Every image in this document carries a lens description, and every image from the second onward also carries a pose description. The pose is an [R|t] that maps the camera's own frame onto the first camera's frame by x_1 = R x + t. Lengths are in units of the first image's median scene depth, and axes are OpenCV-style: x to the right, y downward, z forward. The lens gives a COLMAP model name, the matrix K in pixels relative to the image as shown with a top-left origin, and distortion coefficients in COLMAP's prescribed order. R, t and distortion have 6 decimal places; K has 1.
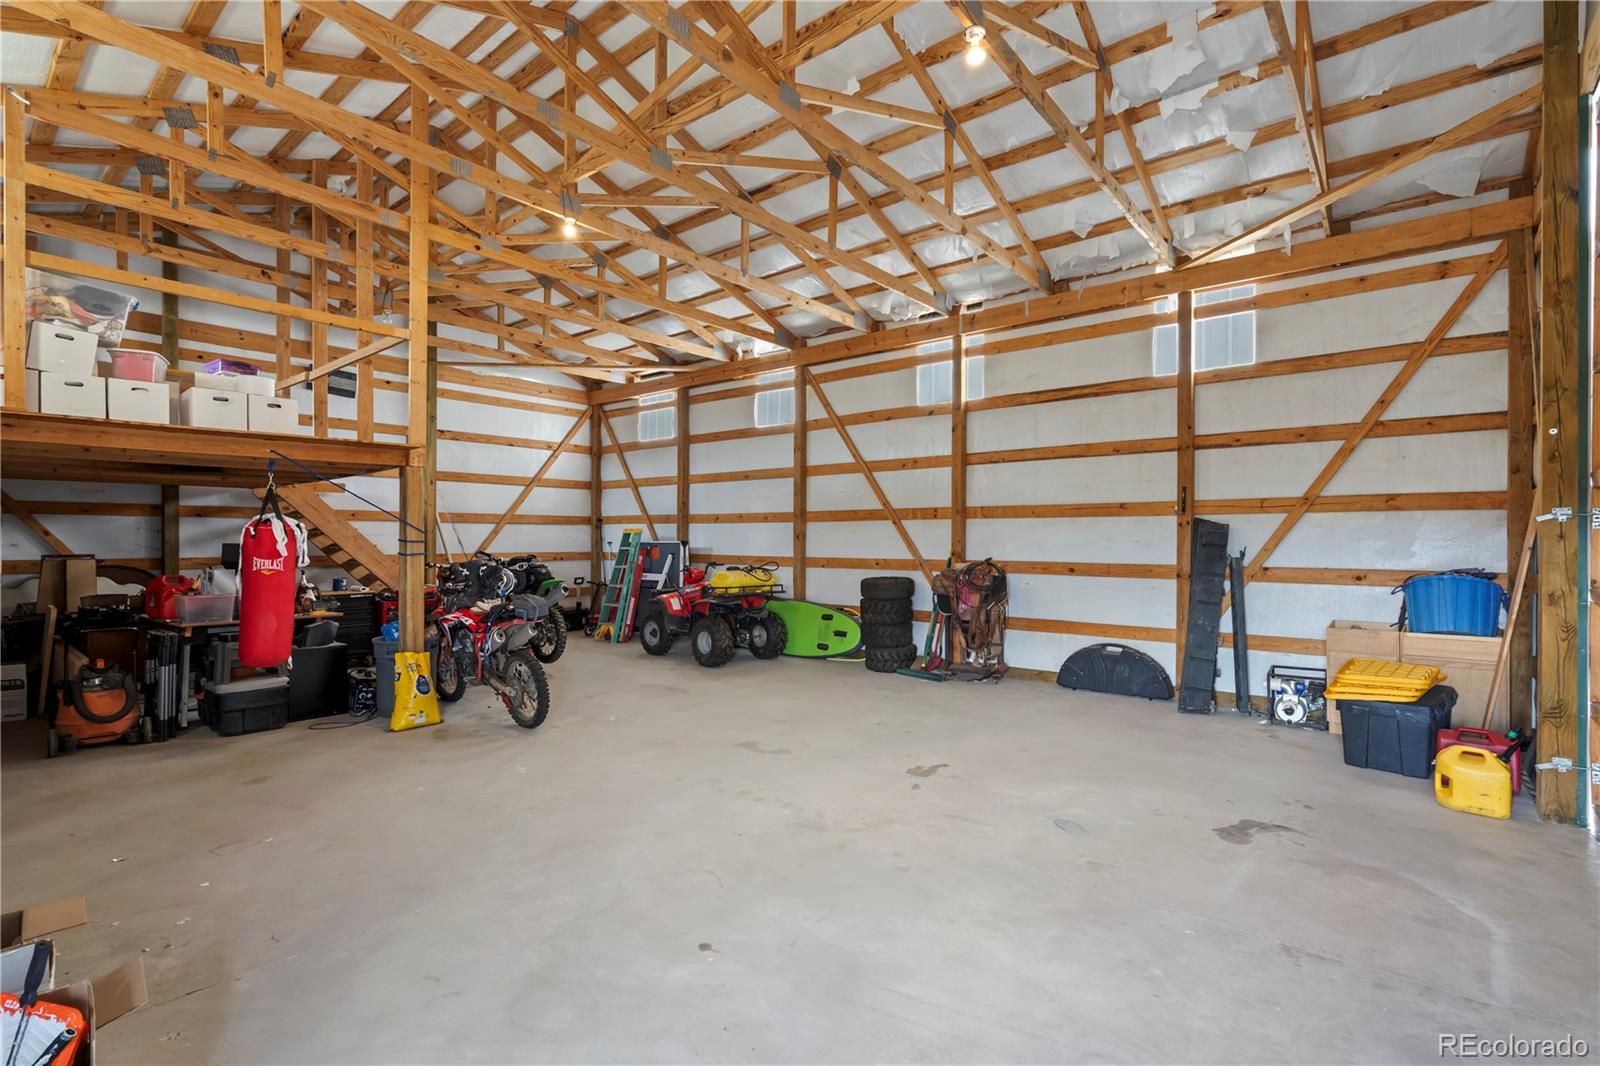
lens RADIAL K [[733.9, 0, 799.4], [0, 733.9, 536.8], [0, 0, 1]] dist [0.001708, 0.000117]
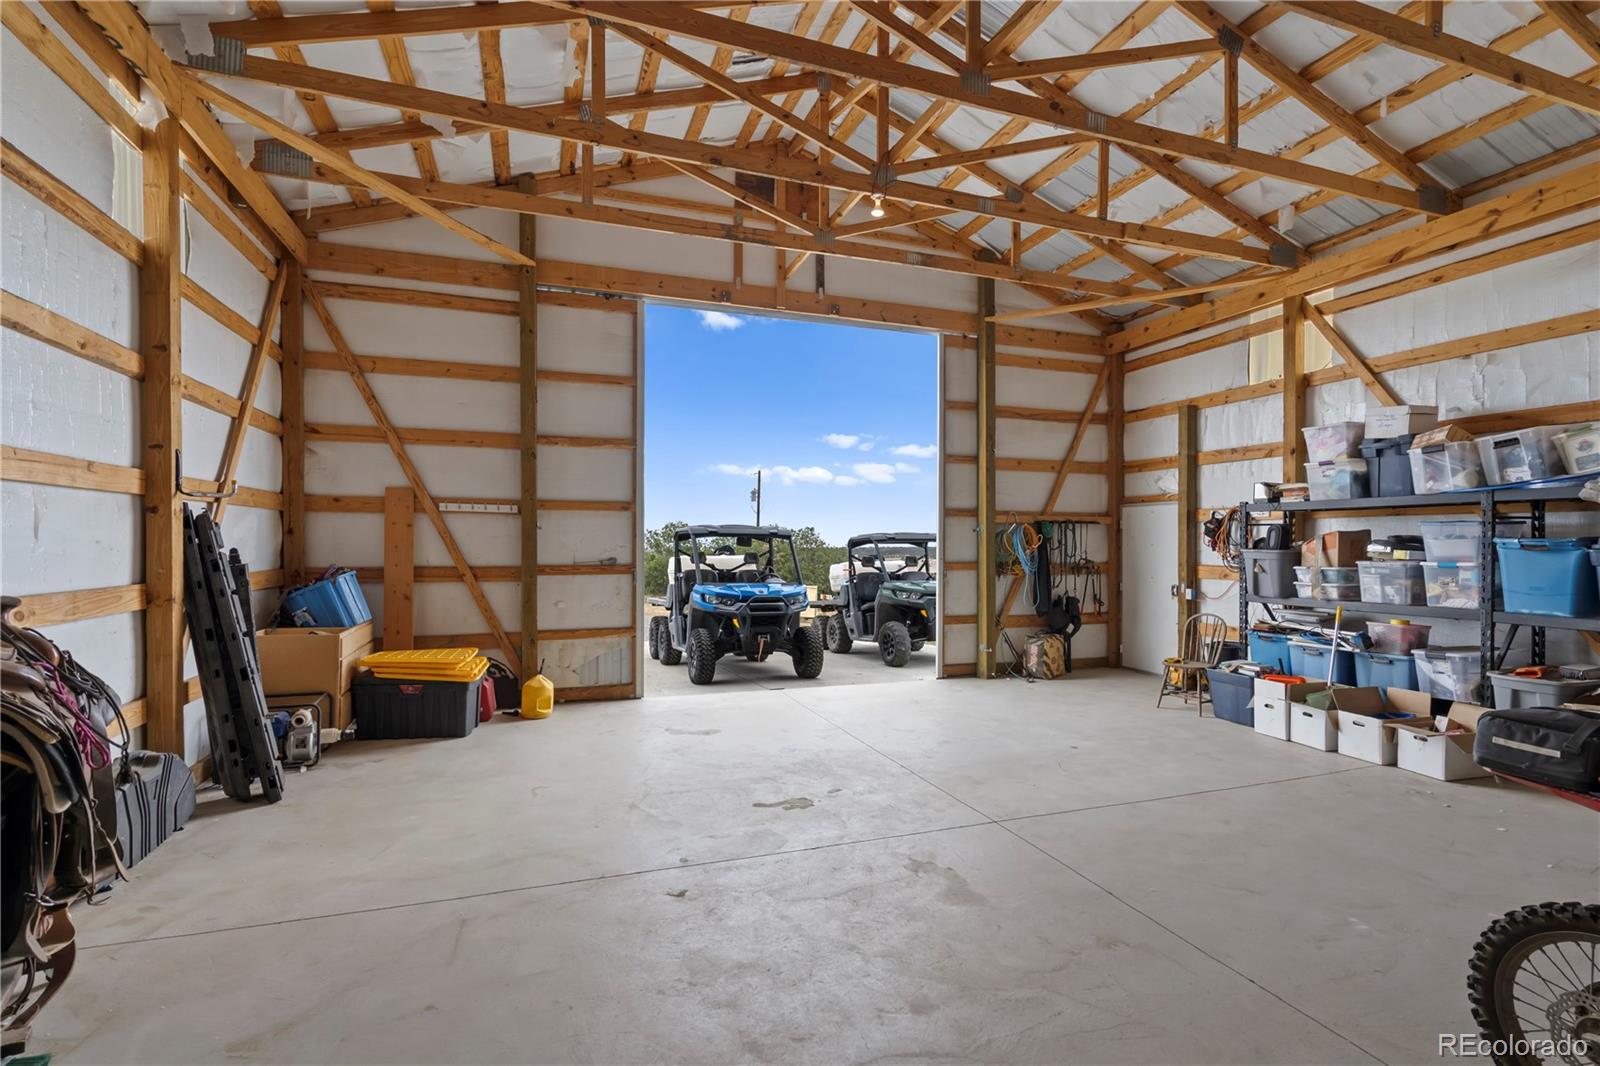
lens RADIAL K [[733.9, 0, 800.0], [0, 733.9, 536.0], [0, 0, 1]] dist [0.001708, 0.000117]
pose [[0.508839, -0.000720, 0.860862, -0.528249], [-0.008812, 0.999943, 0.006045, -0.004634], [-0.860817, -0.010662, 0.508803, 0.461102]]
